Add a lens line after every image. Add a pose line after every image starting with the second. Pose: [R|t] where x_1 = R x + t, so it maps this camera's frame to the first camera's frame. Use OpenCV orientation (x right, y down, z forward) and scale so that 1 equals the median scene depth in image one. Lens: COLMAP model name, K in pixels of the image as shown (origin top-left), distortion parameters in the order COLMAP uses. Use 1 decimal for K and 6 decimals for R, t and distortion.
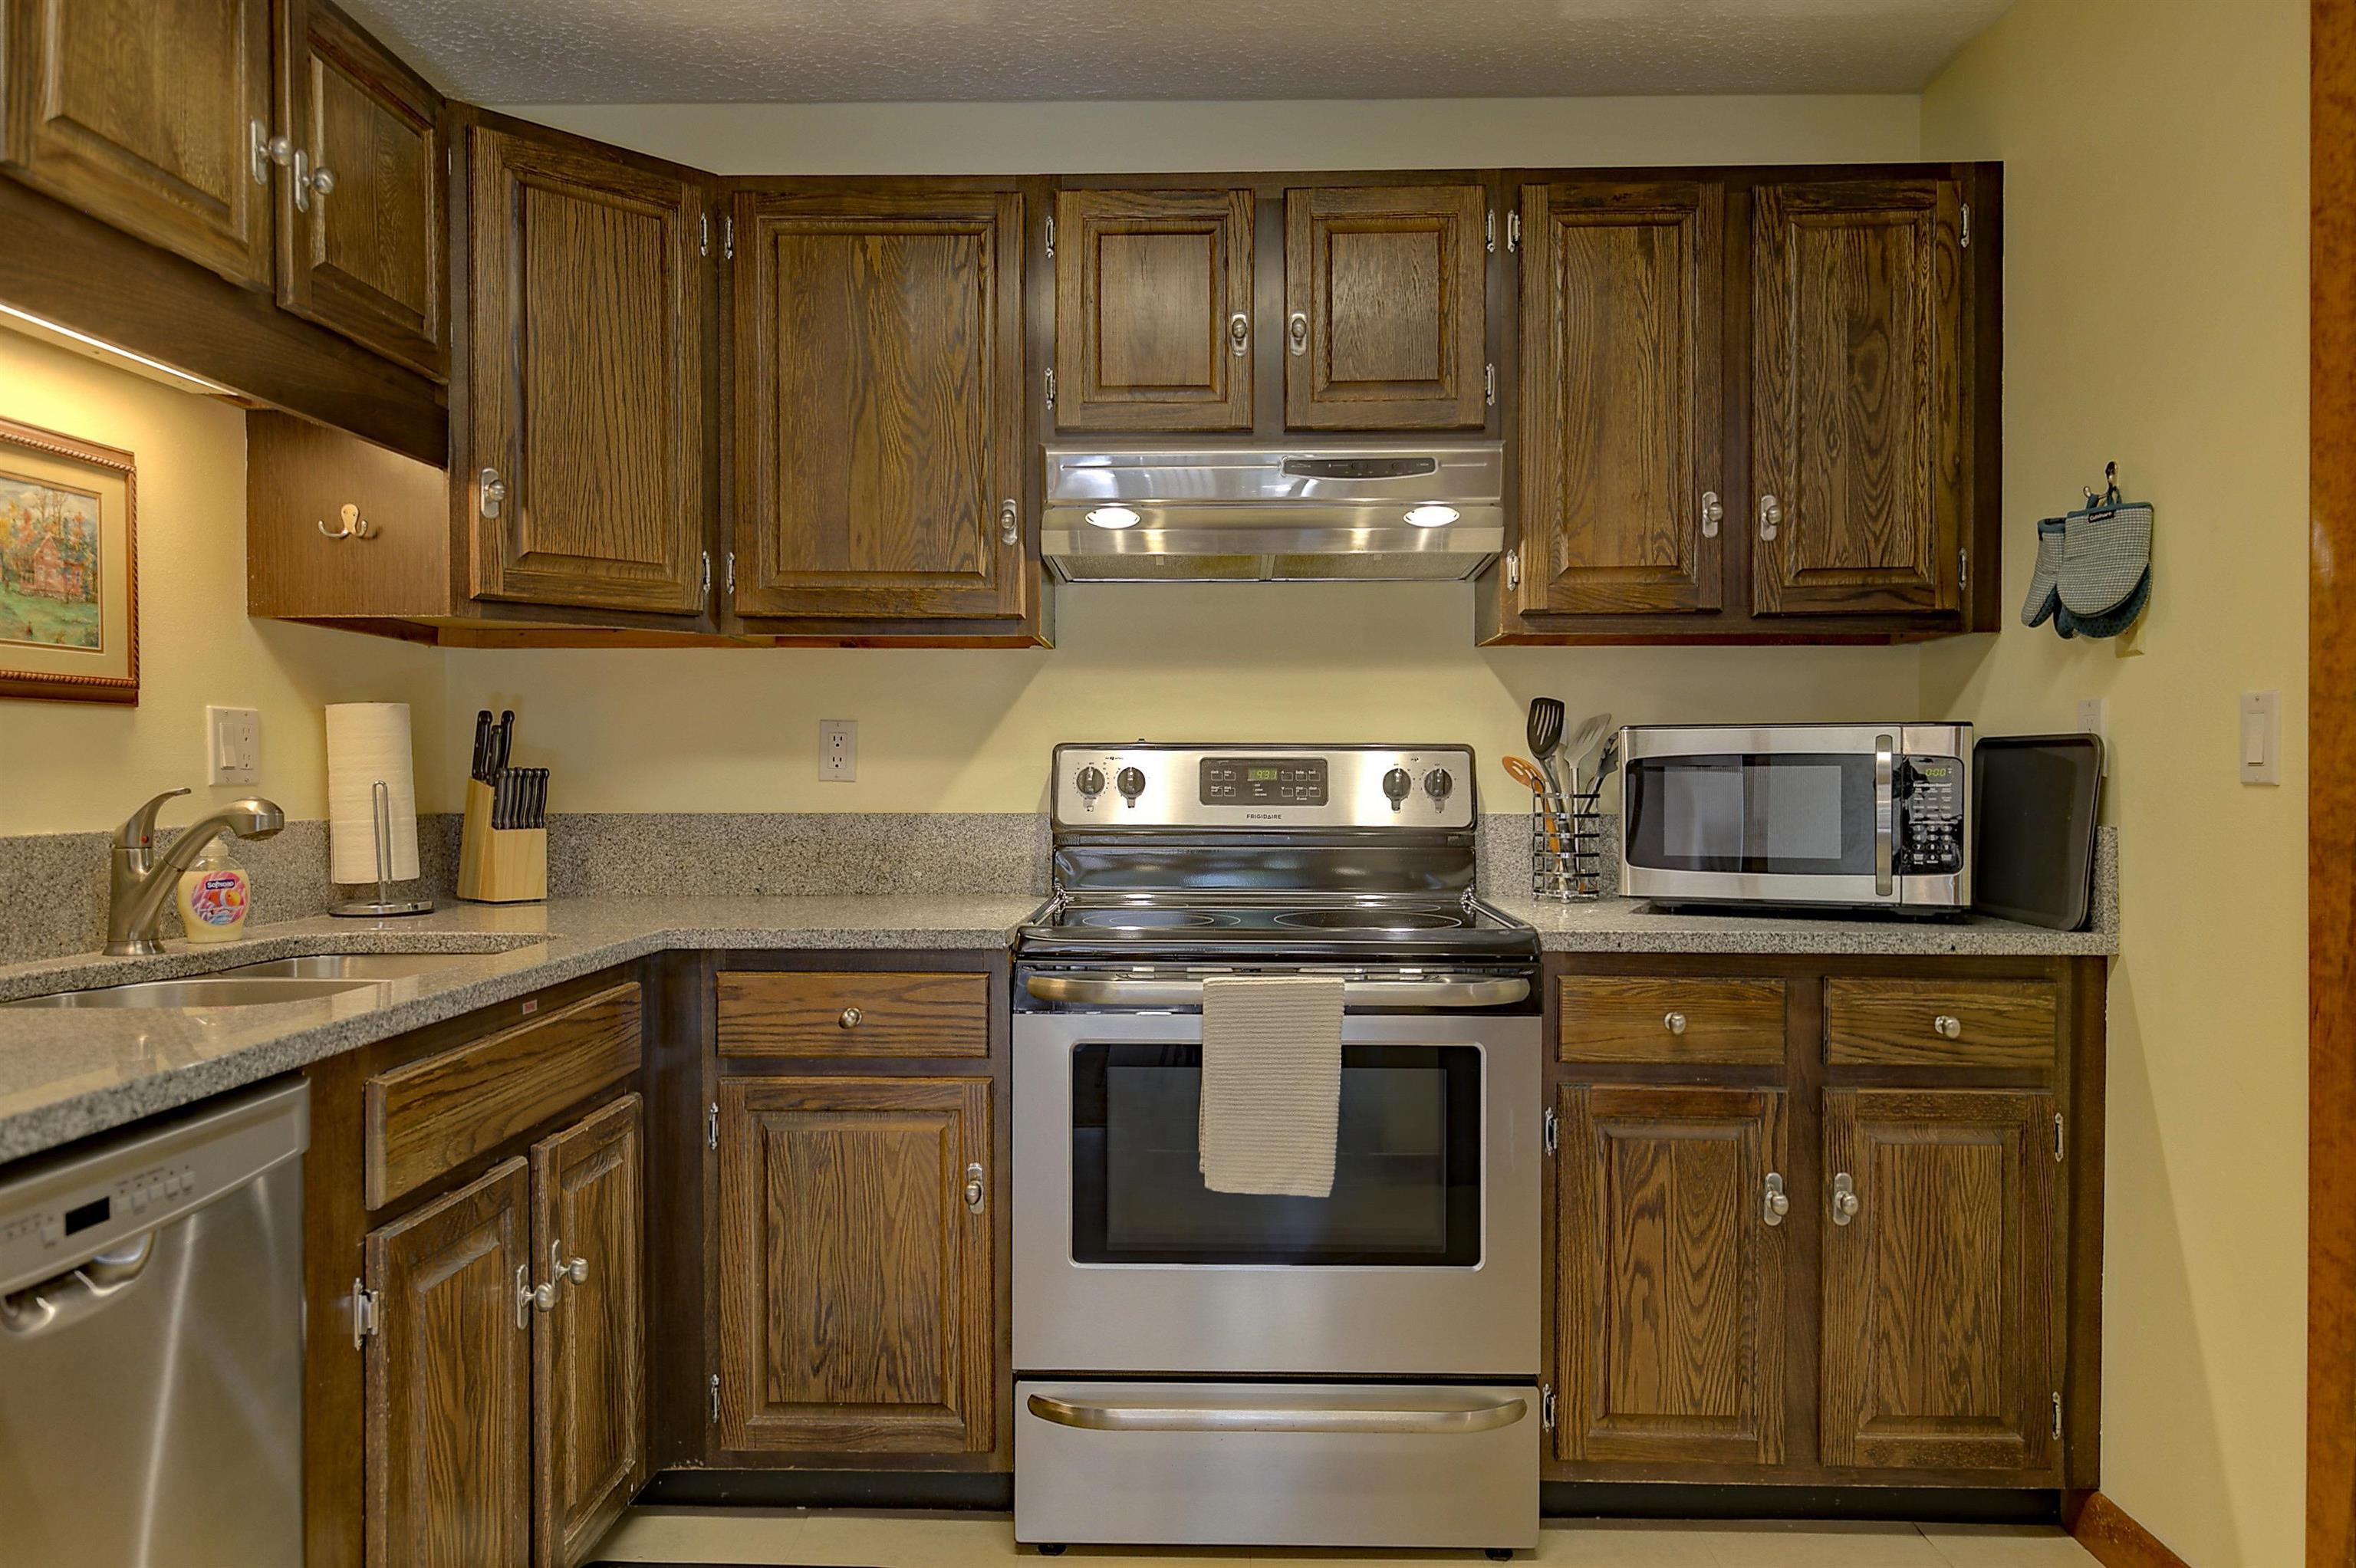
lens RADIAL K [[1597.6, 0, 1178.0], [0, 1597.6, 784.0], [0, 0, 1]] dist [0.005142, 0.000204]
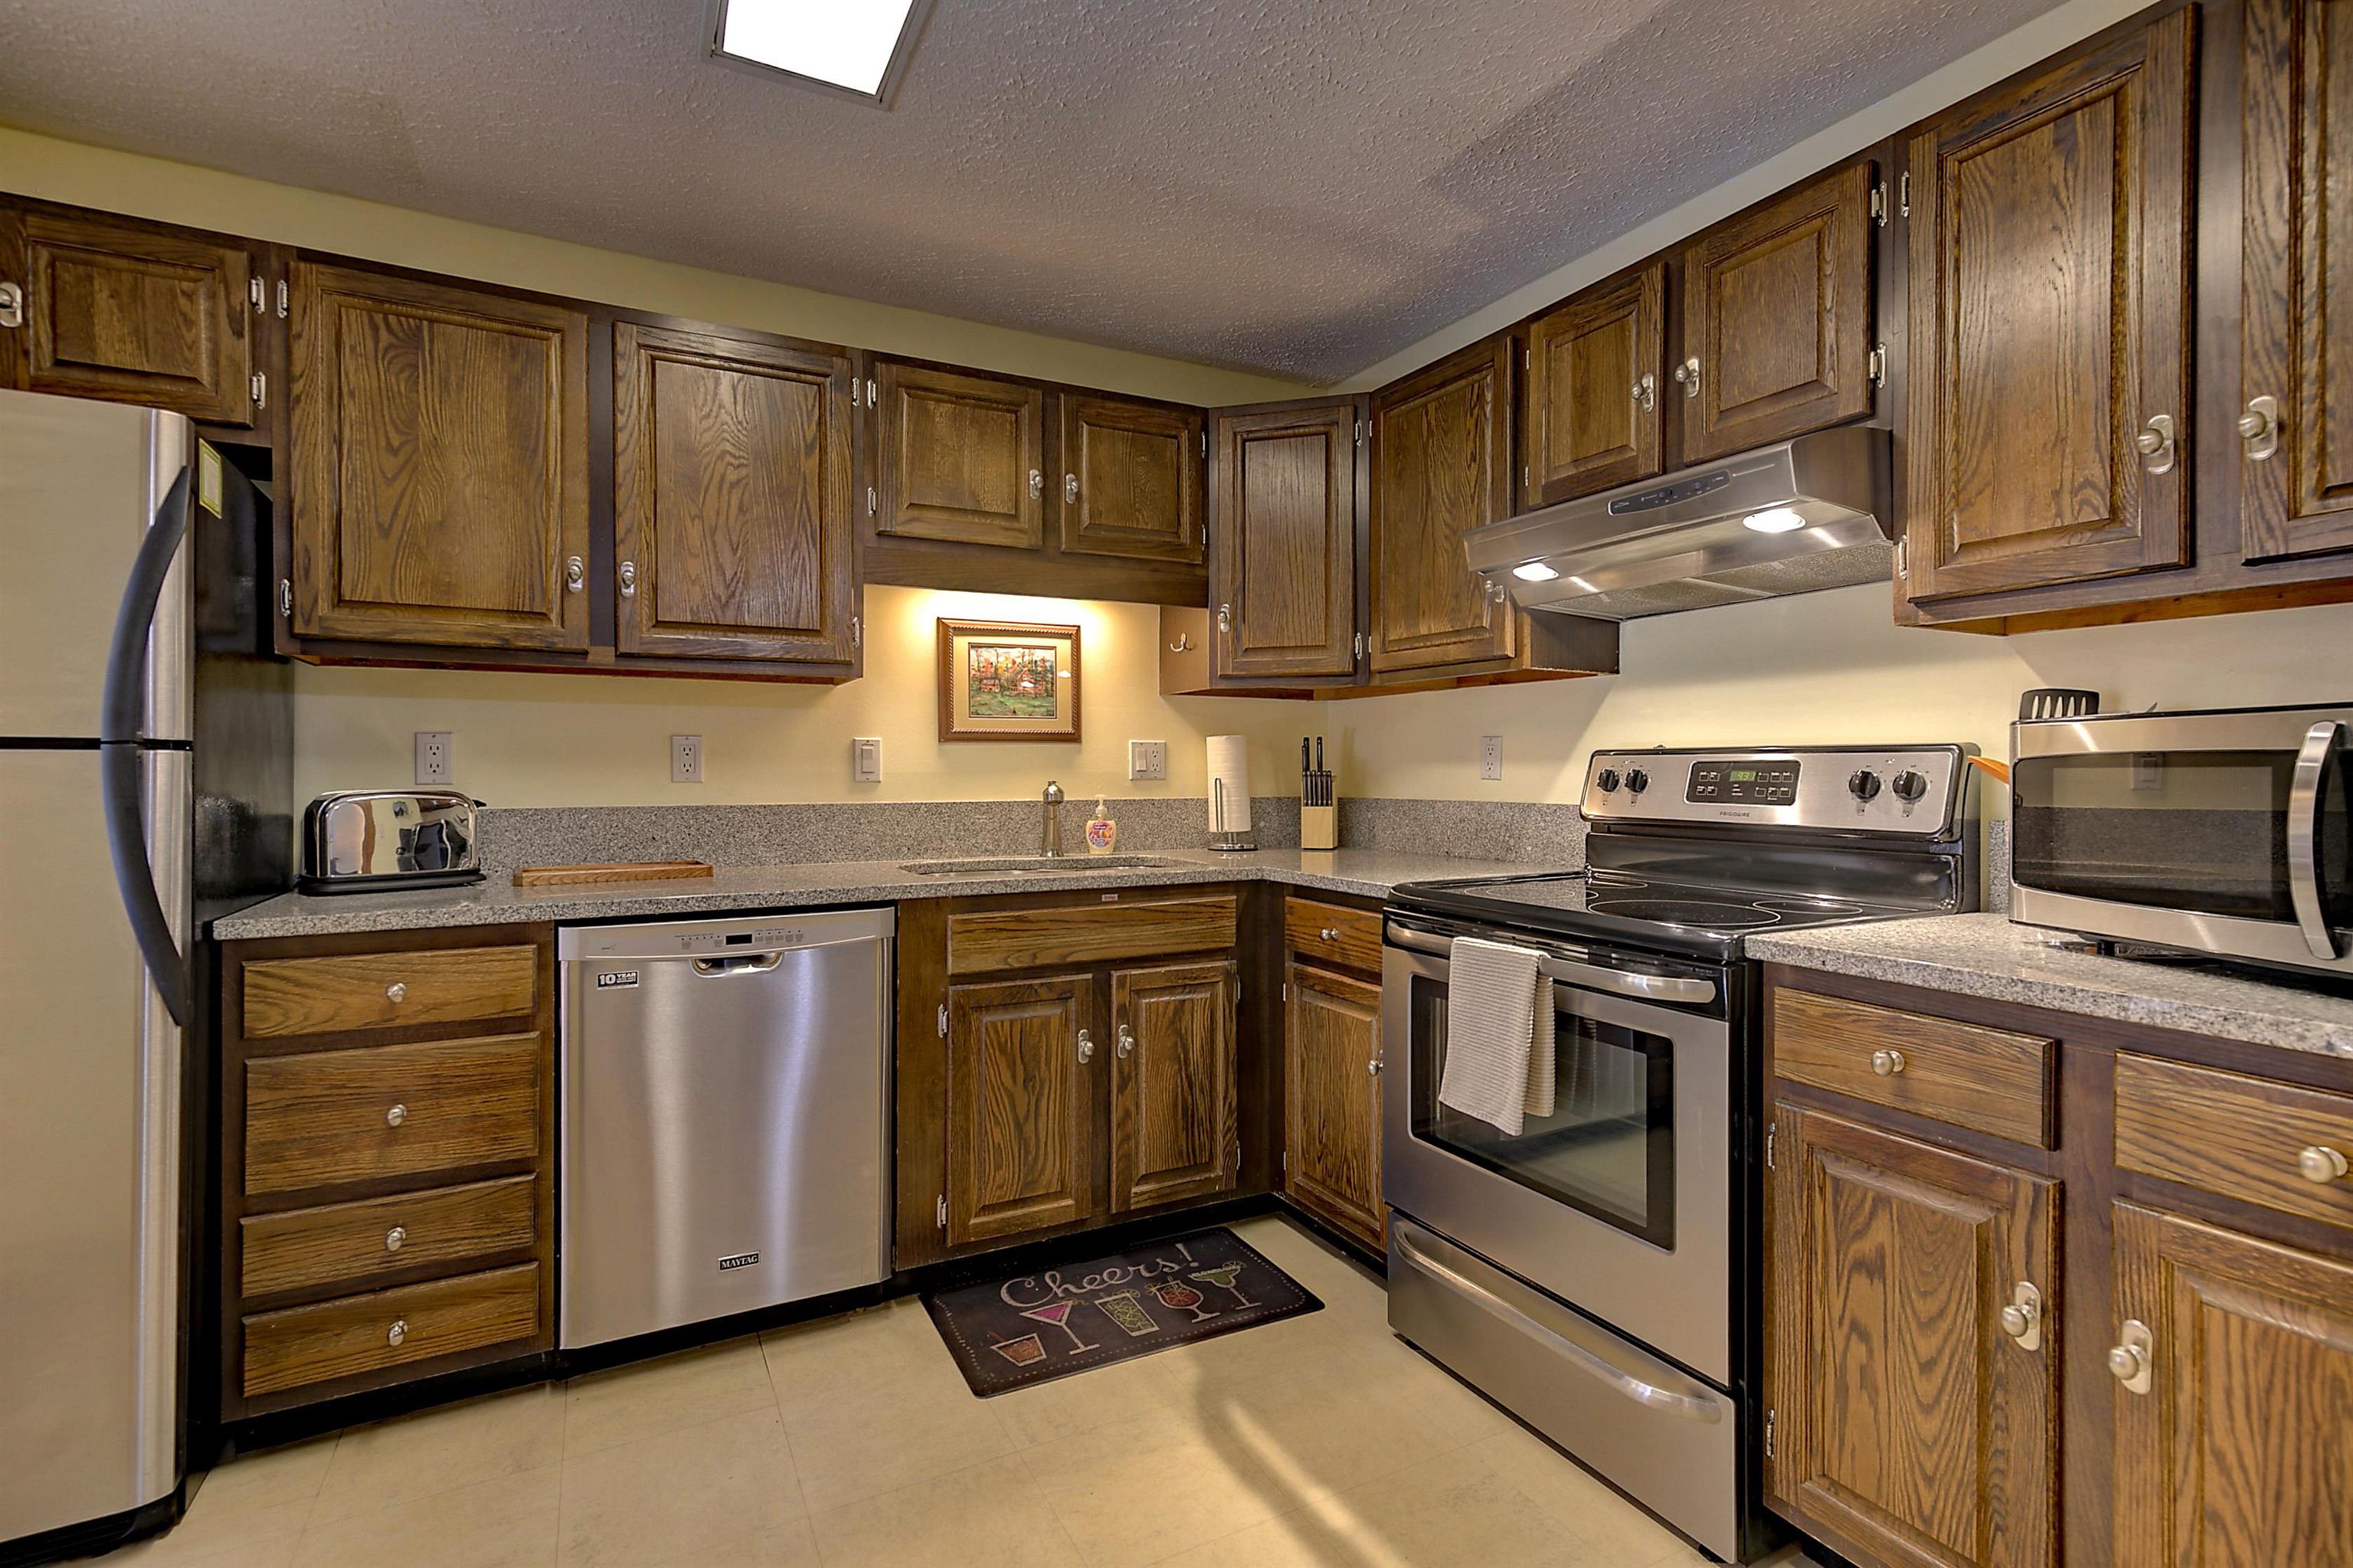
lens RADIAL K [[1091.5, 0, 1192.9], [0, 1091.5, 770.5], [0, 0, 1]] dist [0.011958, 0.000455]
pose [[0.496629, -0.000731, -0.867963, 0.639248], [-0.005758, 0.999975, -0.004136, -0.005249], [0.867944, 0.007052, 0.496612, 0.368792]]
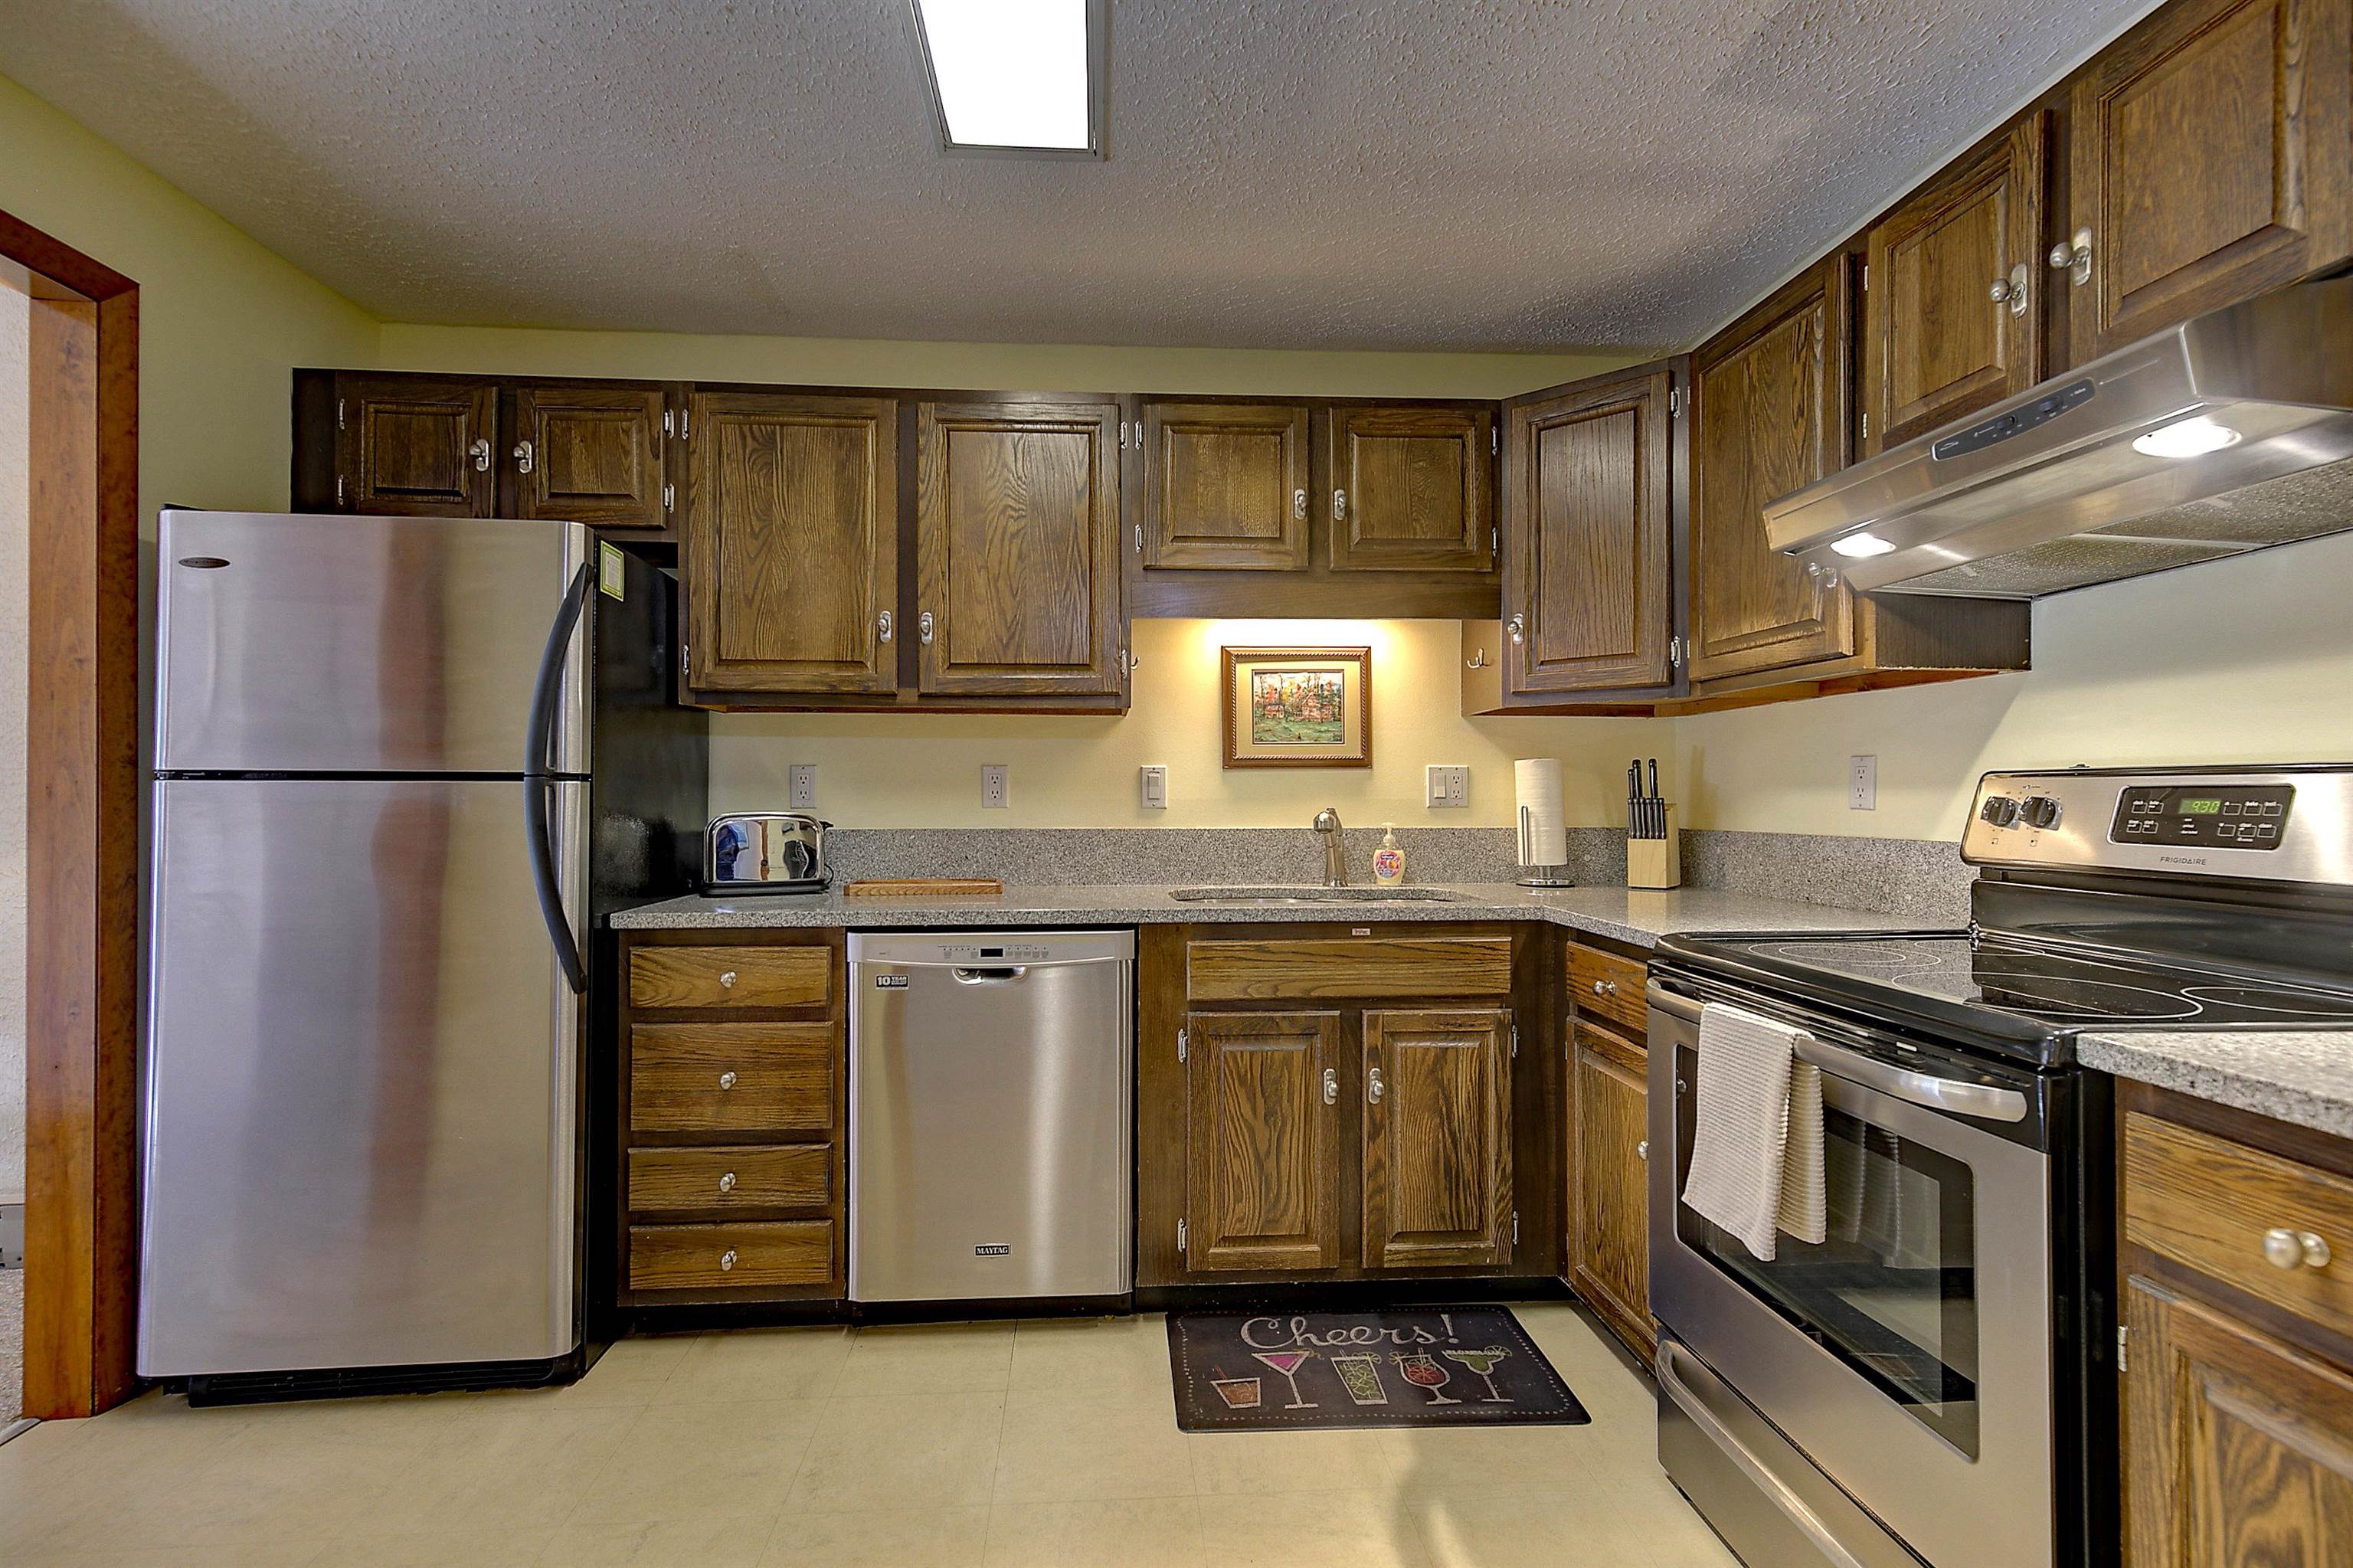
lens RADIAL K [[1089.3, 0, 1176.3], [0, 1089.3, 786.8], [0, 0, 1]] dist [0.012054, 0.001240]
pose [[0.098420, -0.009683, -0.995098, 0.659625], [-0.007923, 0.999913, -0.010514, -0.007120], [0.995113, 0.008919, 0.098335, 0.561191]]
